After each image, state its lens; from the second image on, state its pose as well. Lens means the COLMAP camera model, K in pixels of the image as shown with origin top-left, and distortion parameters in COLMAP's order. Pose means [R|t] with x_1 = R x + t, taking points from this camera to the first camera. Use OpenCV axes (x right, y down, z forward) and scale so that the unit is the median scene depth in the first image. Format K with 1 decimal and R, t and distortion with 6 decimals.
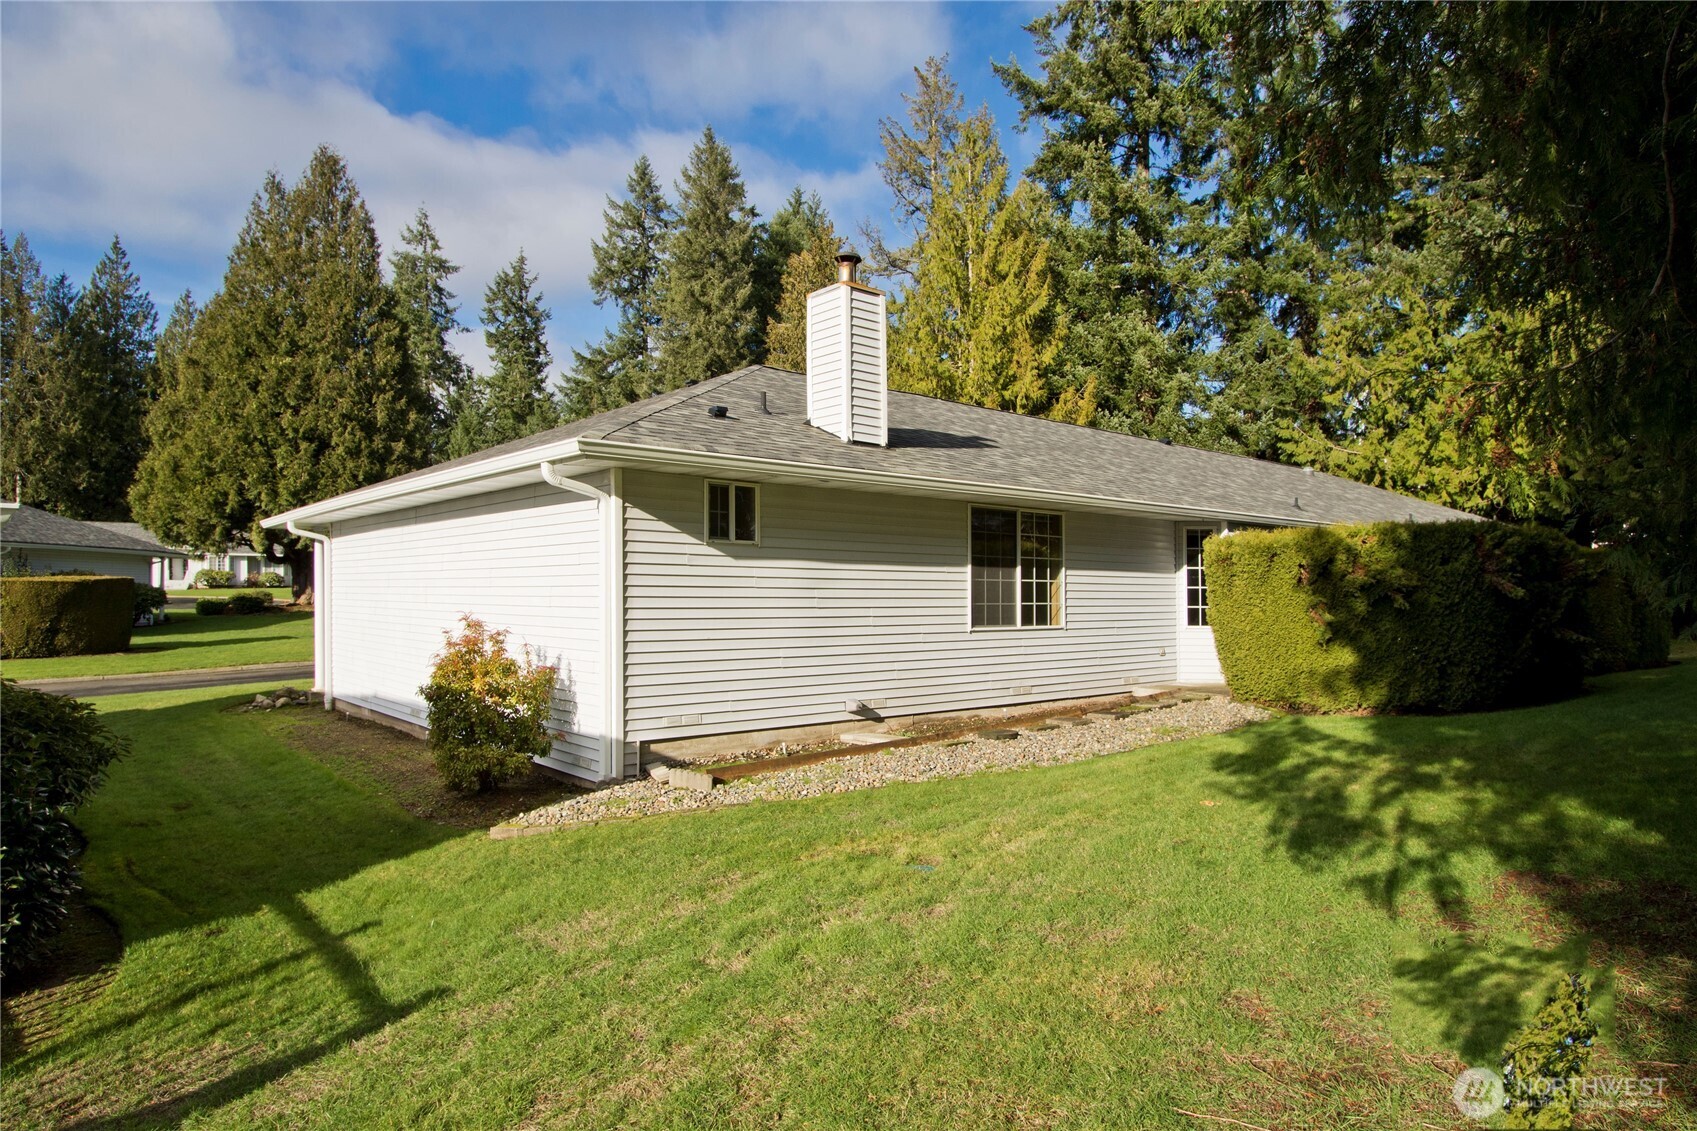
lens RADIAL K [[1021.2, 0, 848.5], [0, 1021.2, 565.5], [0, 0, 1]] dist [-0.048626, -0.000040]
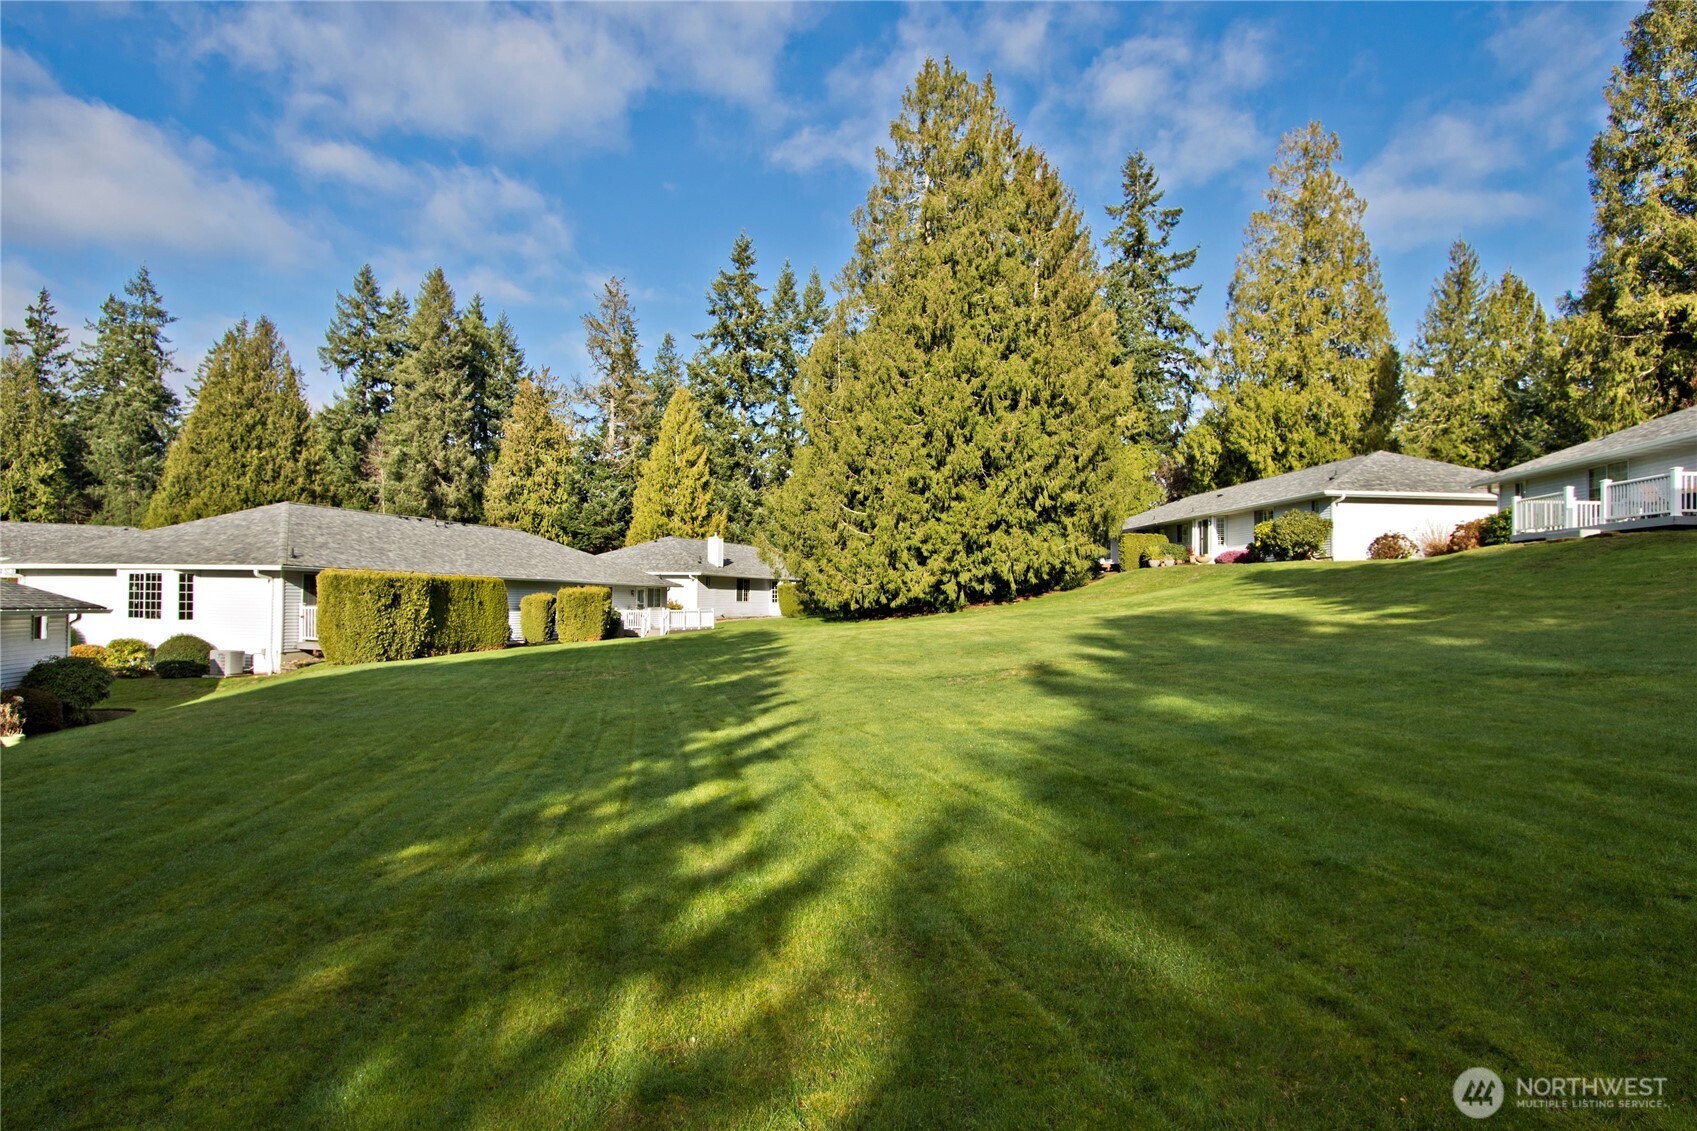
lens RADIAL K [[1080.1, 0, 848.5], [0, 1080.1, 565.5], [0, 0, 1]] dist [0.001627, 0.000187]
pose [[0.902726, 0.022476, 0.429628, -0.620704], [-0.022833, 0.999730, -0.004326, -0.040047], [-0.429609, -0.005905, 0.902996, -1.514181]]
